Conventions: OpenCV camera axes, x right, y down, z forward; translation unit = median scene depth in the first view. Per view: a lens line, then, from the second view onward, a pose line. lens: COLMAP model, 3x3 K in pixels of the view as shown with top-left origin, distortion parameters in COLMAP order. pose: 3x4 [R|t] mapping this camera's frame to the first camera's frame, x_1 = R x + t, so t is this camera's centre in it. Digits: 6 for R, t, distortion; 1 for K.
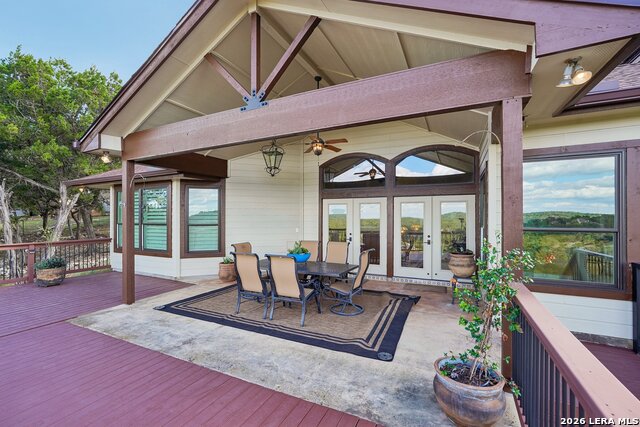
lens RADIAL K [[283.6, 0, 316.8], [0, 283.6, 213.6], [0, 0, 1]] dist [-0.011555, 0.001163]
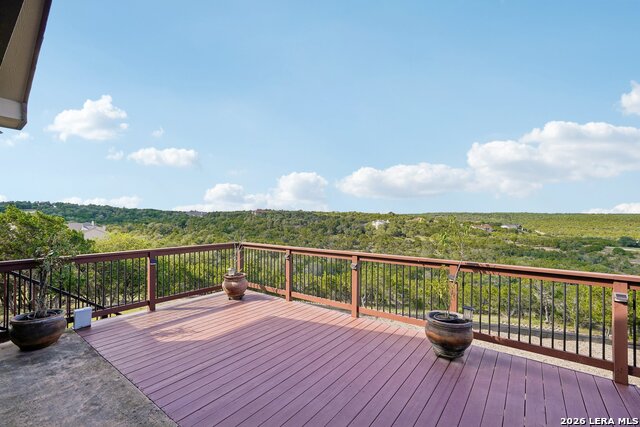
lens RADIAL K [[283.6, 0, 326.1], [0, 283.6, 217.5], [0, 0, 1]] dist [-0.011555, 0.001163]
pose [[-0.984375, -0.004086, 0.176039, -0.682765], [-0.006590, 0.999885, -0.013638, 0.024656], [-0.175963, -0.014585, -0.984289, 1.213688]]
